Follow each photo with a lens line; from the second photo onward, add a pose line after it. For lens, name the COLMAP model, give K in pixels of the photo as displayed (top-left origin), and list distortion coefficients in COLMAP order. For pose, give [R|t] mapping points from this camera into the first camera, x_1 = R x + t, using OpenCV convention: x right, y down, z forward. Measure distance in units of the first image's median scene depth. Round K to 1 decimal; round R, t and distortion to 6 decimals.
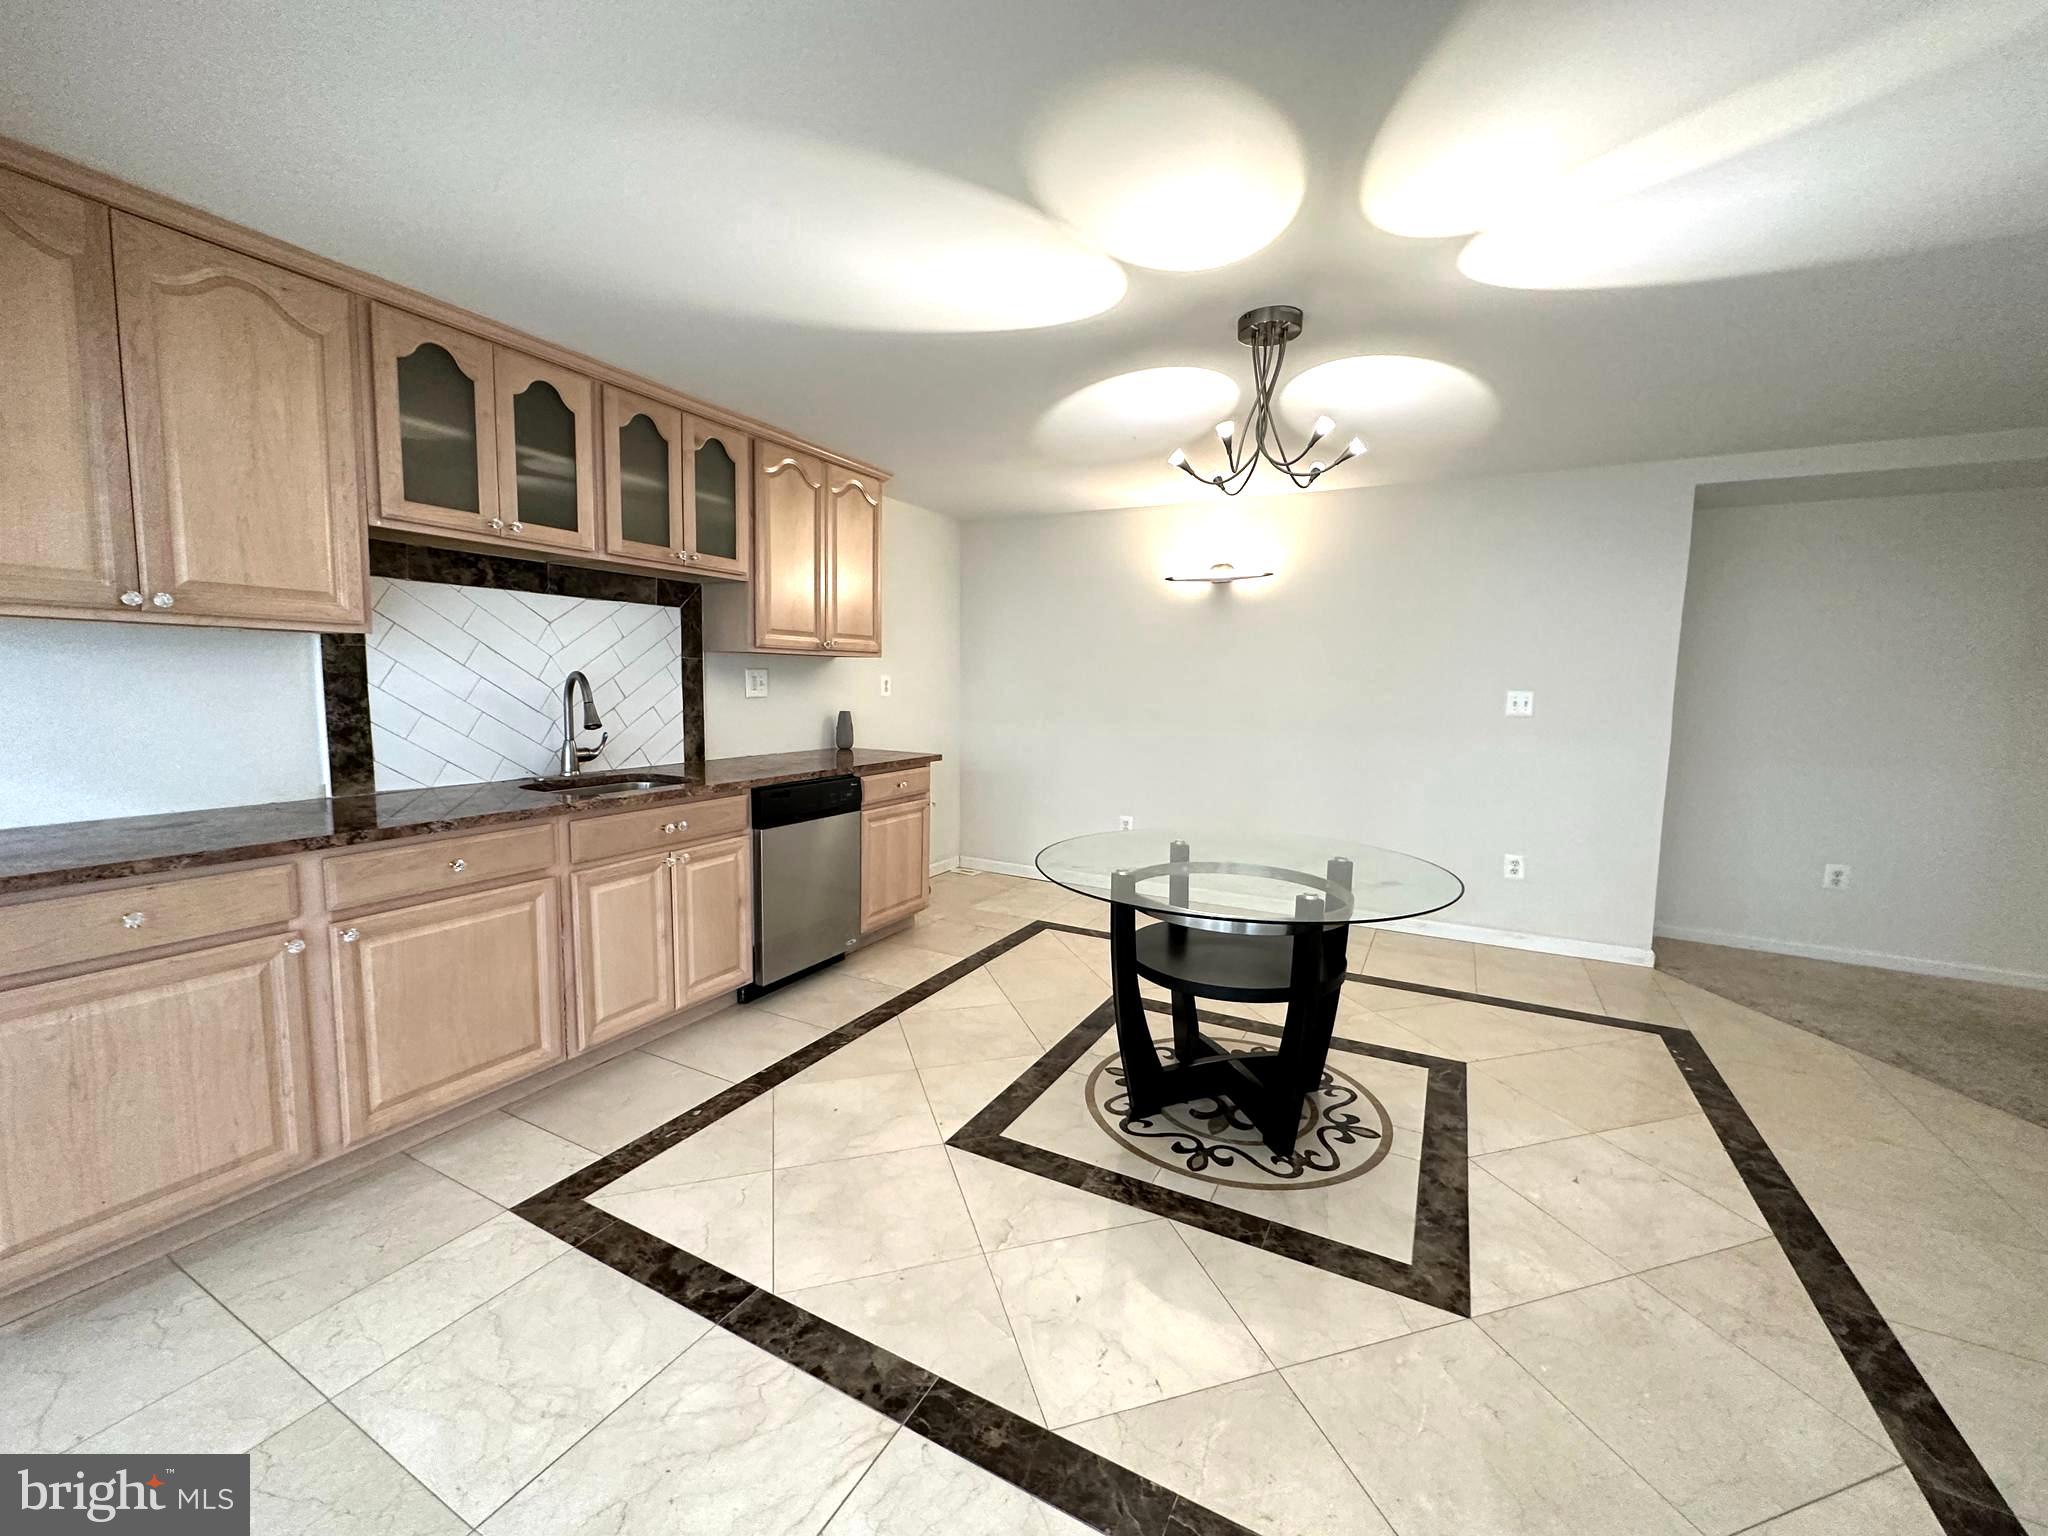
lens RADIAL K [[815.6, 0, 1023.2], [0, 815.6, 761.0], [0, 0, 1]] dist [-0.001211, 0.000077]
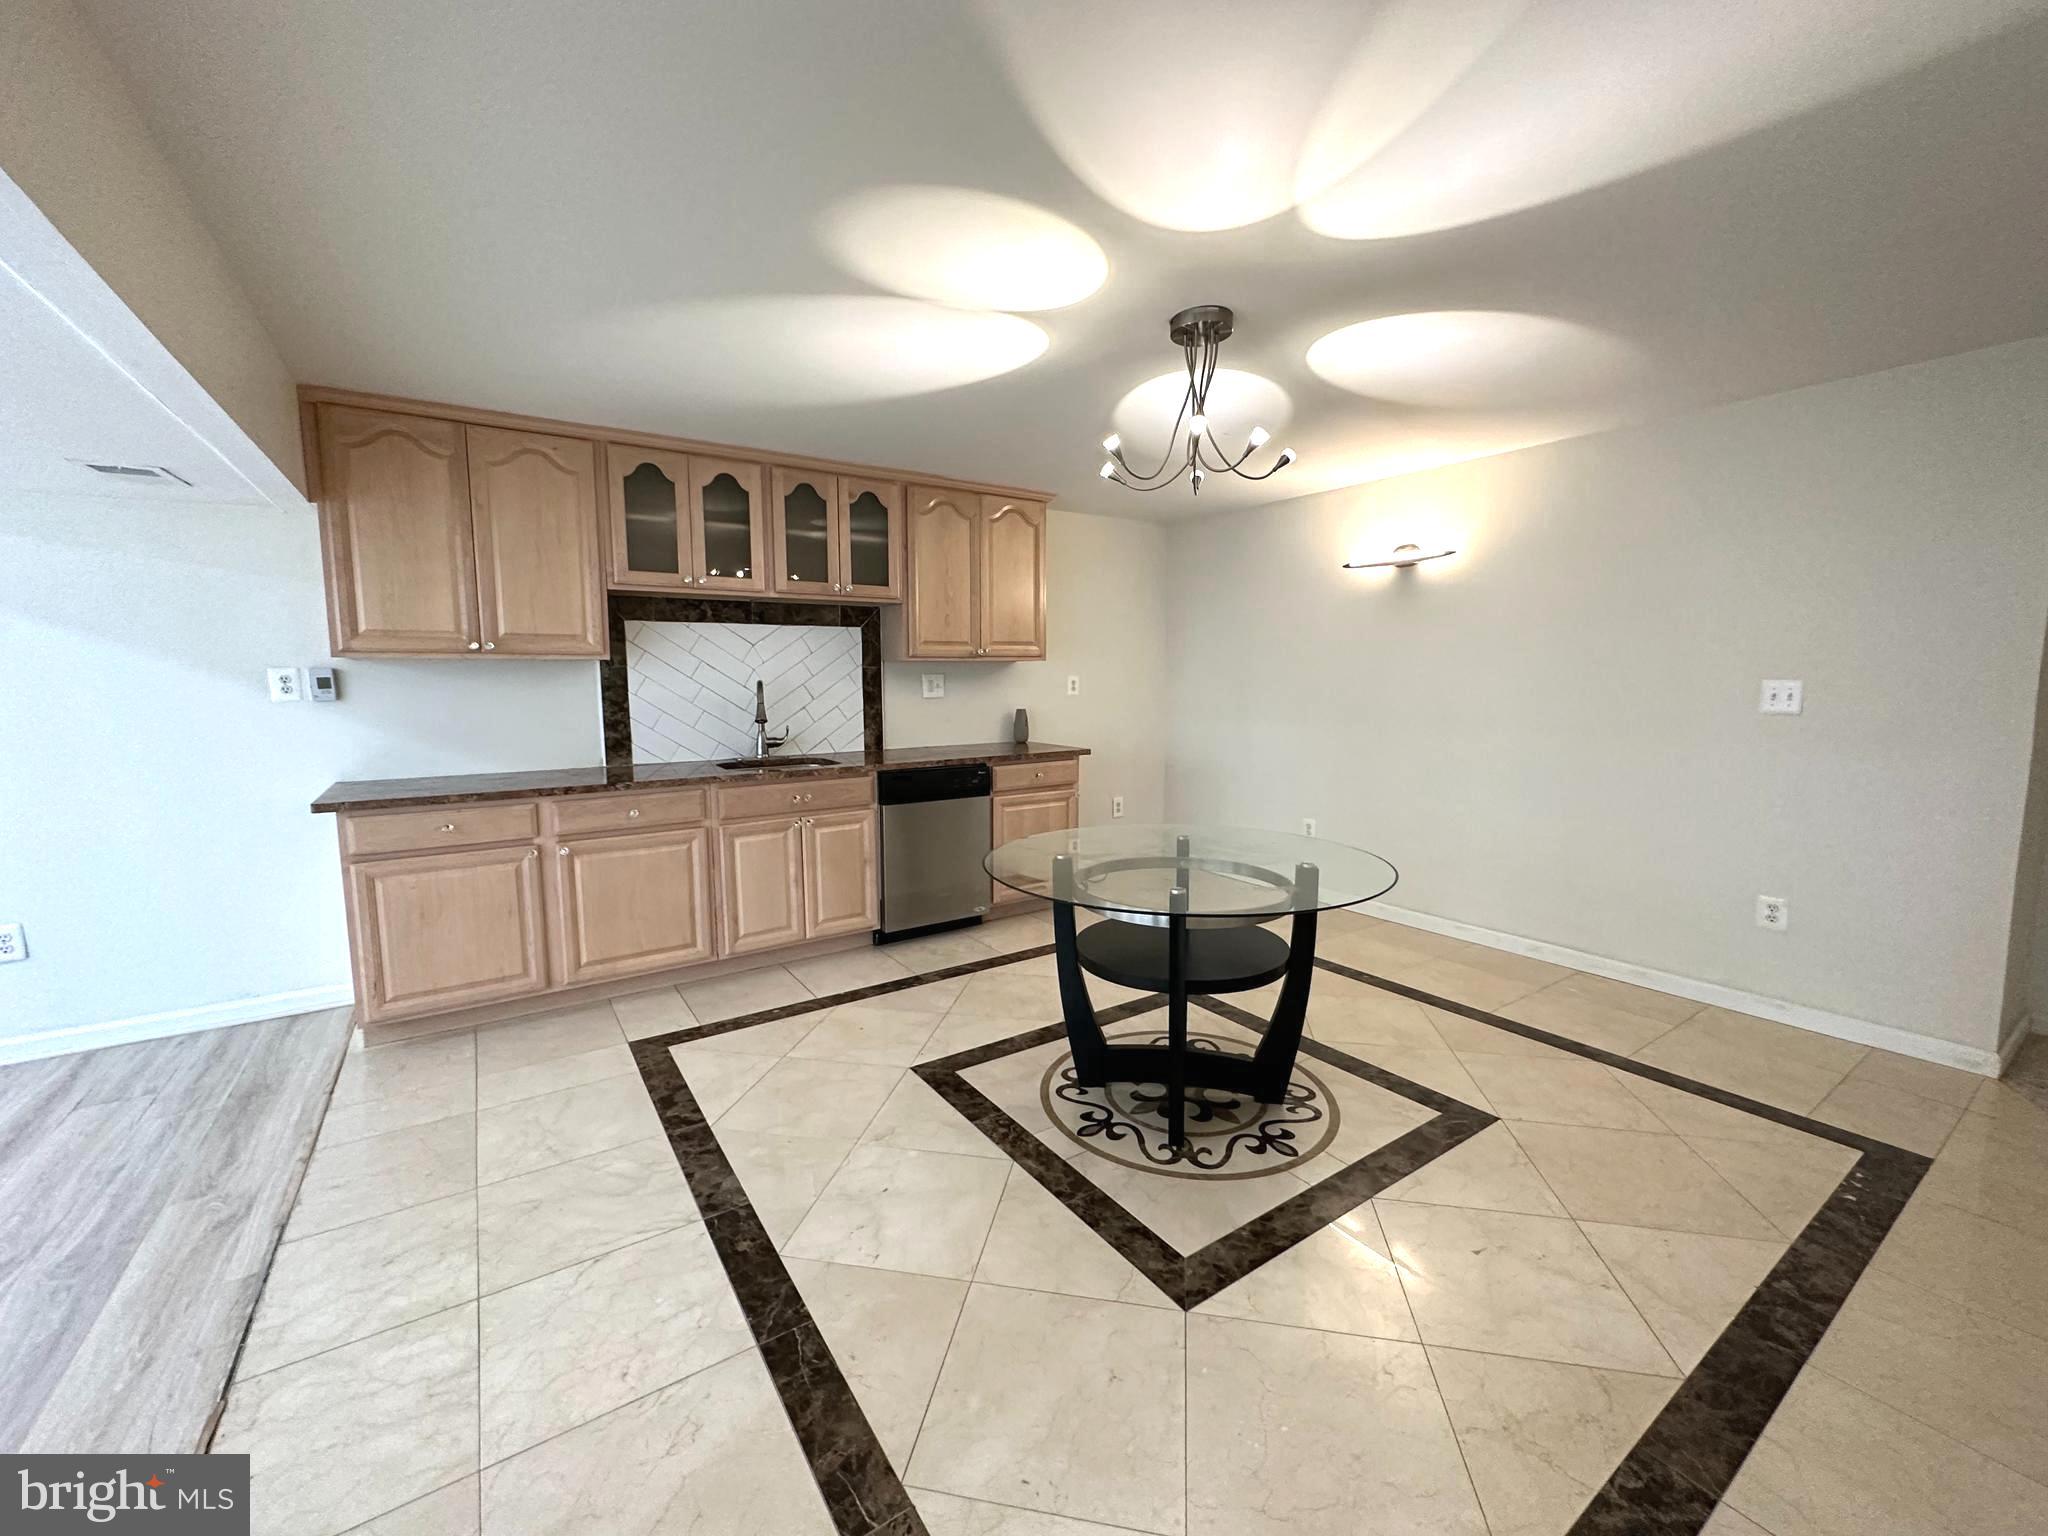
lens RADIAL K [[817.4, 0, 1023.1], [0, 817.4, 760.8], [0, 0, 1]] dist [-0.002142, -0.000141]
pose [[0.883189, 0.026951, -0.468242, 0.528477], [-0.025438, 0.999631, 0.009556, -0.000652], [0.468326, 0.003471, 0.883549, 0.007461]]
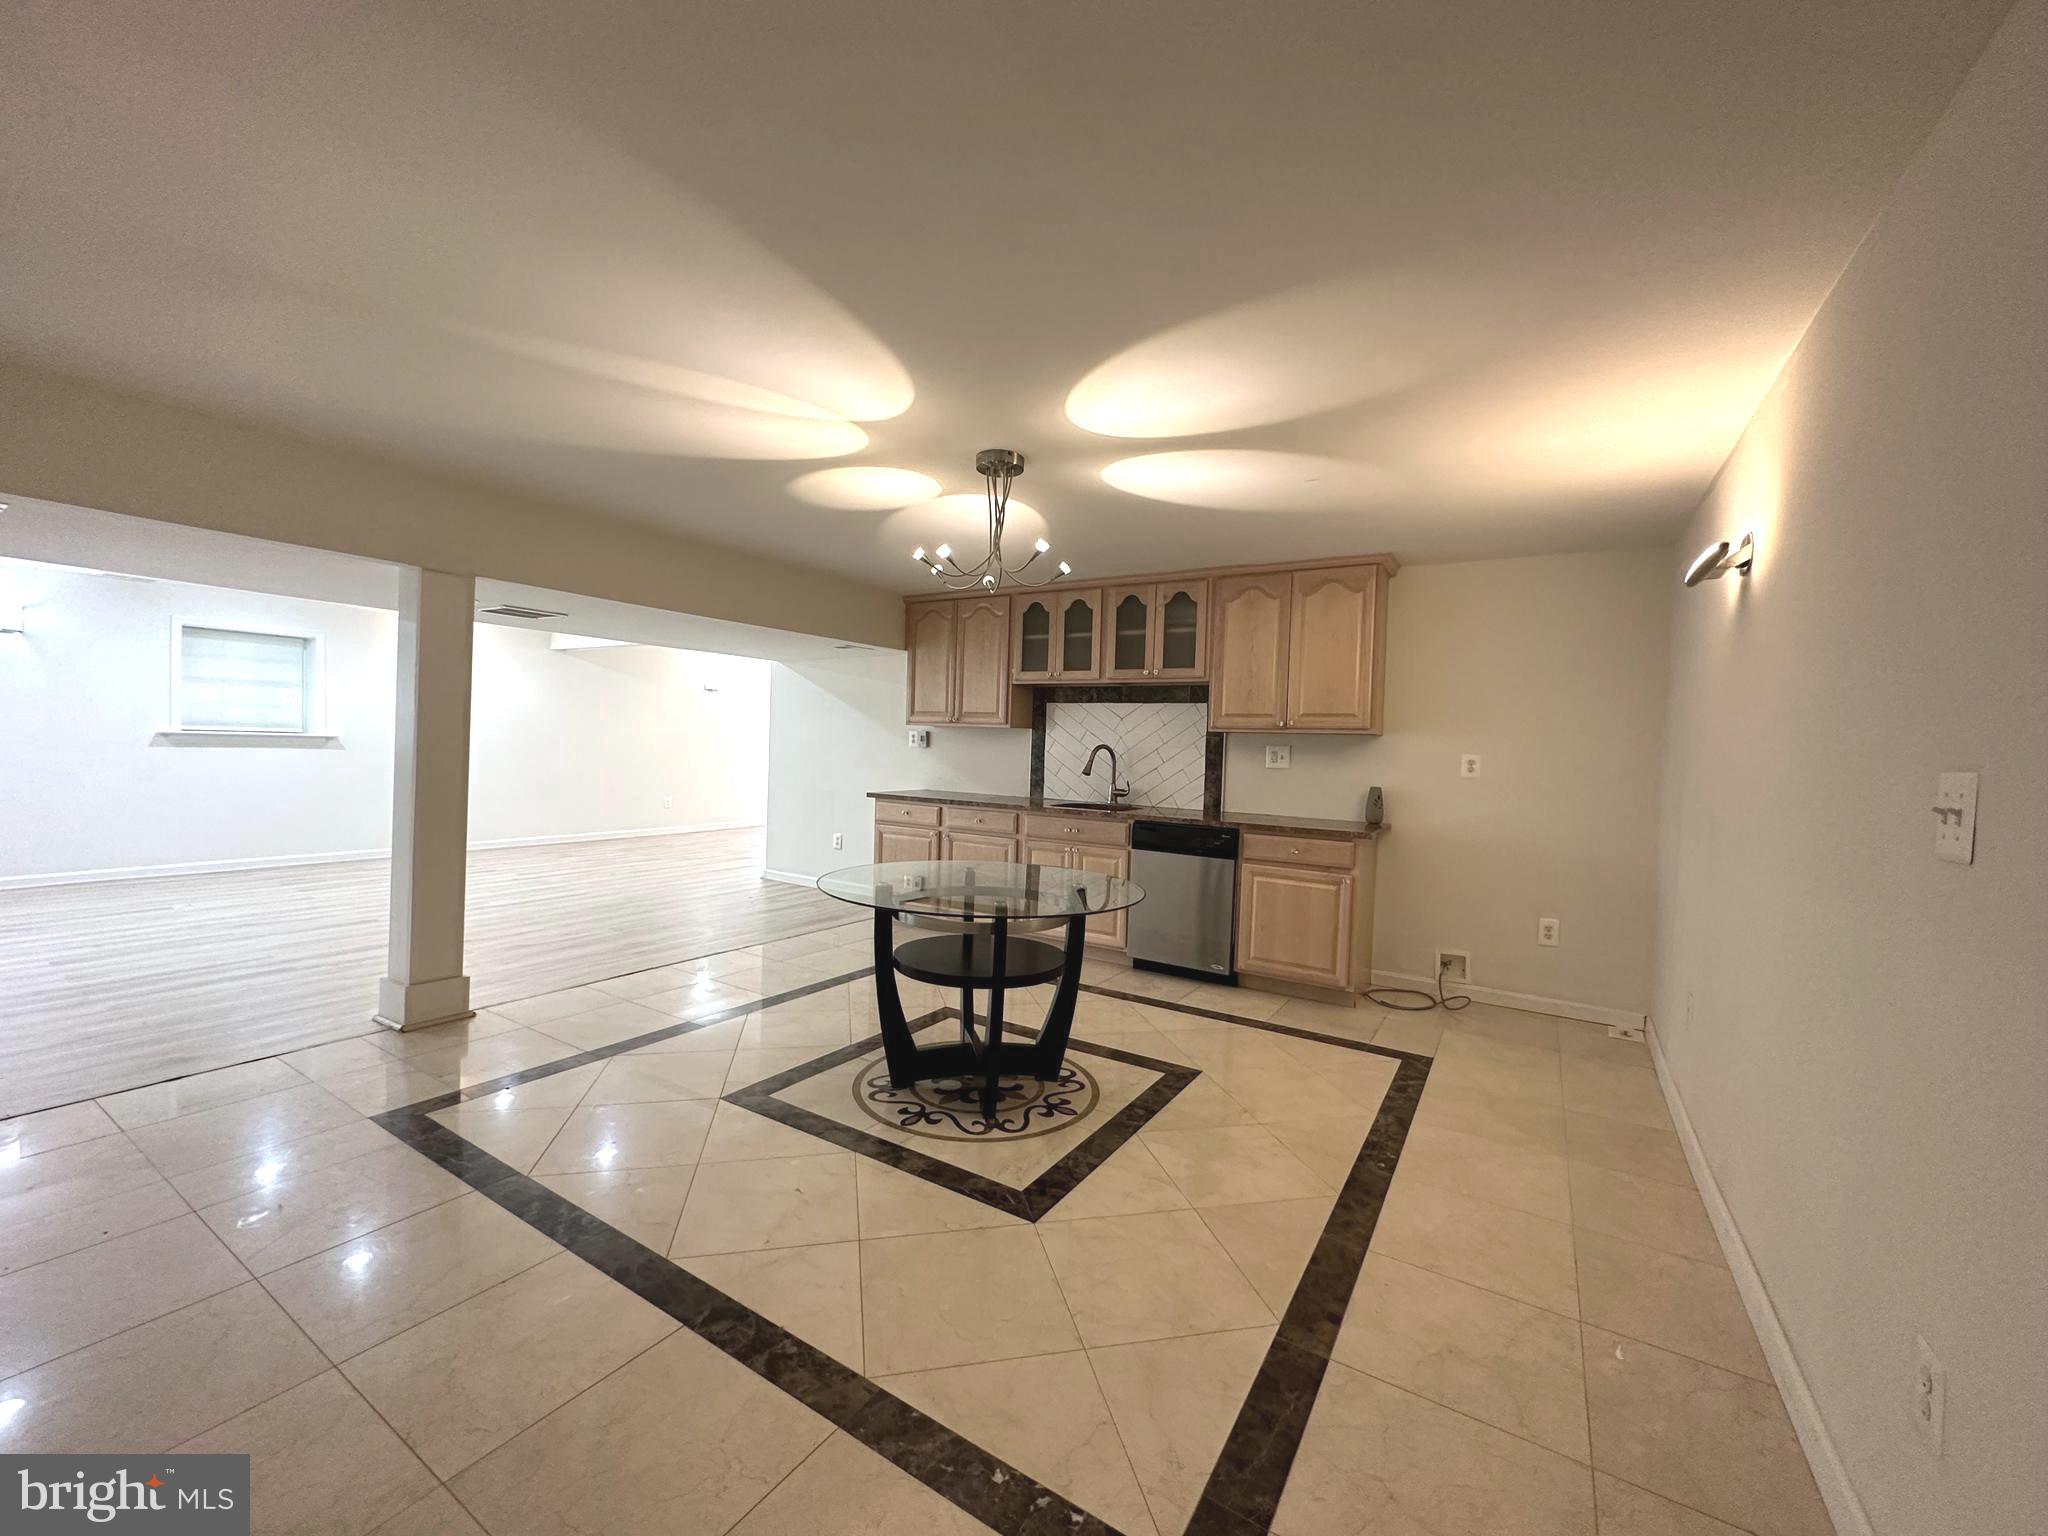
lens RADIAL K [[815.6, 0, 1023.2], [0, 815.6, 761.0], [0, 0, 1]] dist [-0.001211, 0.000077]
pose [[-0.071691, 0.000681, -0.997427, 1.412892], [-0.133138, 0.991045, 0.010246, -0.075972], [0.988501, 0.133530, -0.070958, 1.059642]]
